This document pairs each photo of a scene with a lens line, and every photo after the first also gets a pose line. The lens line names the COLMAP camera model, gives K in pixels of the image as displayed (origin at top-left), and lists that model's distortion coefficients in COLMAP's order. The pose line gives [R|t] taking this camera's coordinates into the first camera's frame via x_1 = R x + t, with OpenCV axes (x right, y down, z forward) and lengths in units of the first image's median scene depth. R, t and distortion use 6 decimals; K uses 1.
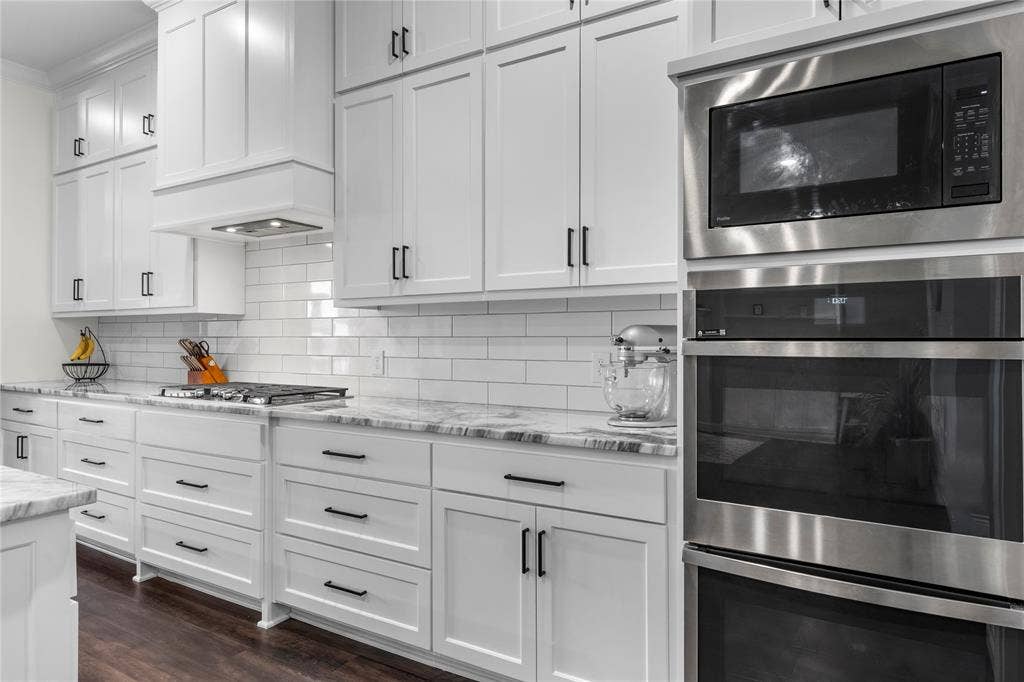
lens RADIAL K [[608.1, 0, 505.1], [0, 608.1, 339.2], [0, 0, 1]] dist [0.002747, -0.002279]
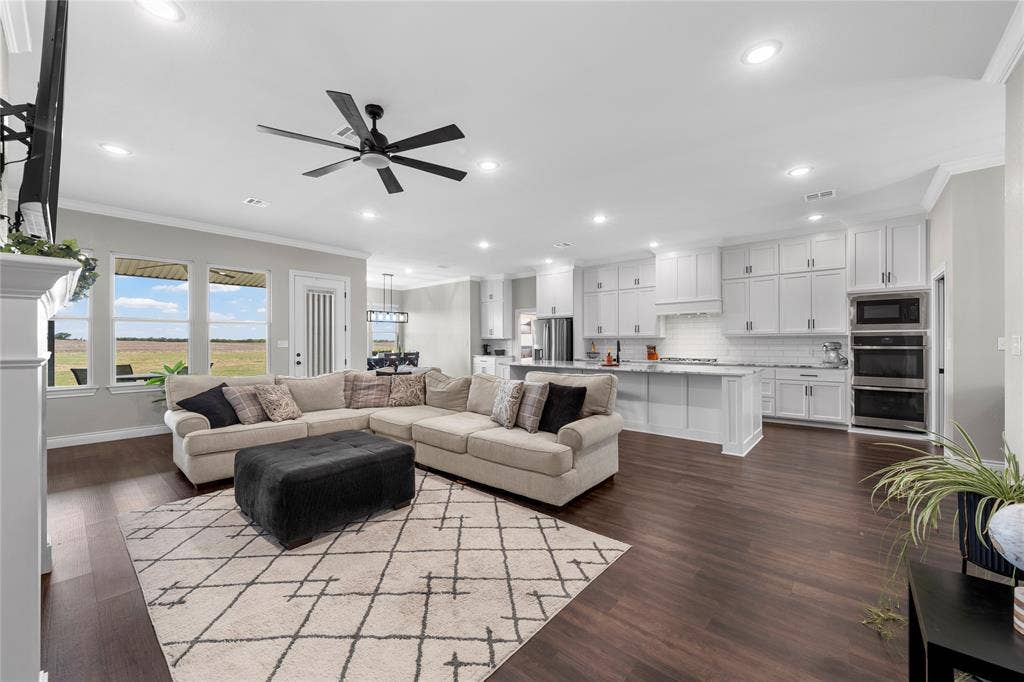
lens RADIAL K [[375.2, 0, 528.3], [0, 375.2, 341.9], [0, 0, 1]] dist [-0.003531, -0.000253]
pose [[0.983627, -0.006939, -0.180085, -1.393955], [0.007225, 0.999973, 0.000933, -0.042185], [0.180074, -0.002219, 0.983651, -1.995713]]
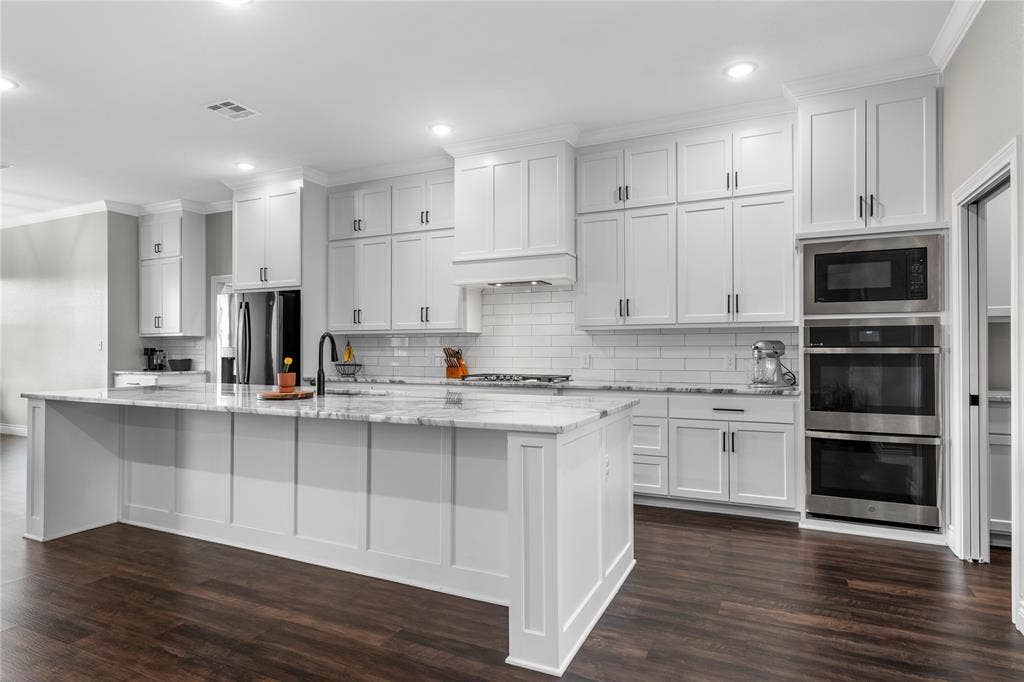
lens RADIAL K [[544.5, 0, 521.9], [0, 544.5, 347.5], [0, 0, 1]] dist [-0.000603, 0.000903]
pose [[0.995425, -0.005356, 0.095397, -0.805362], [0.005113, 0.999983, 0.002798, -0.008196], [-0.095410, -0.002298, 0.995435, -0.830104]]
